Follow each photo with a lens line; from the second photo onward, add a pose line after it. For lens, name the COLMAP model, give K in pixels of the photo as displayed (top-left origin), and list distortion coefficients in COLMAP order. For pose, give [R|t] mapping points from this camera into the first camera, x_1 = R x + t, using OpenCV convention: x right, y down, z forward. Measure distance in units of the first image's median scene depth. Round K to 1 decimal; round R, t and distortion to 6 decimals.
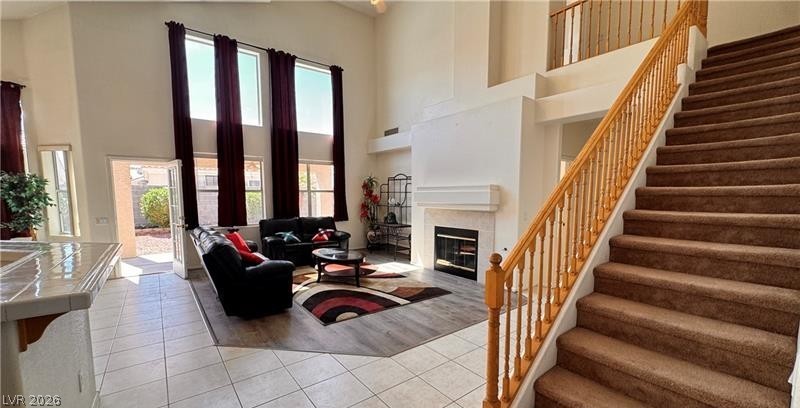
lens RADIAL K [[318.1, 0, 400.1], [0, 318.1, 224.4], [0, 0, 1]] dist [0.000537, 0.000200]
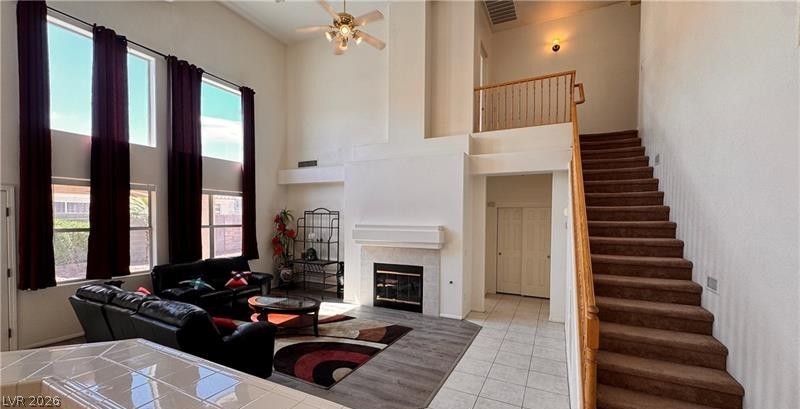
lens RADIAL K [[317.8, 0, 399.8], [0, 317.8, 225.5], [0, 0, 1]] dist [-0.001488, -0.000267]
pose [[0.899537, -0.004444, 0.436822, -0.255444], [0.034509, 0.997546, -0.060914, -0.048205], [-0.435479, 0.069869, 0.897483, 0.039659]]
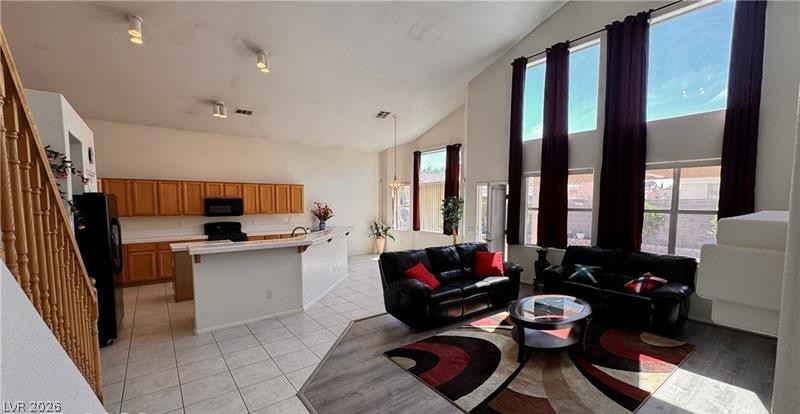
lens RADIAL K [[318.0, 0, 400.2], [0, 318.0, 223.6], [0, 0, 1]] dist [0.001562, 0.000050]
pose [[0.010499, 0.072036, -0.997347, 0.411133], [-0.099692, 0.992508, 0.070637, -0.089732], [0.994963, 0.098686, 0.017601, 0.574560]]
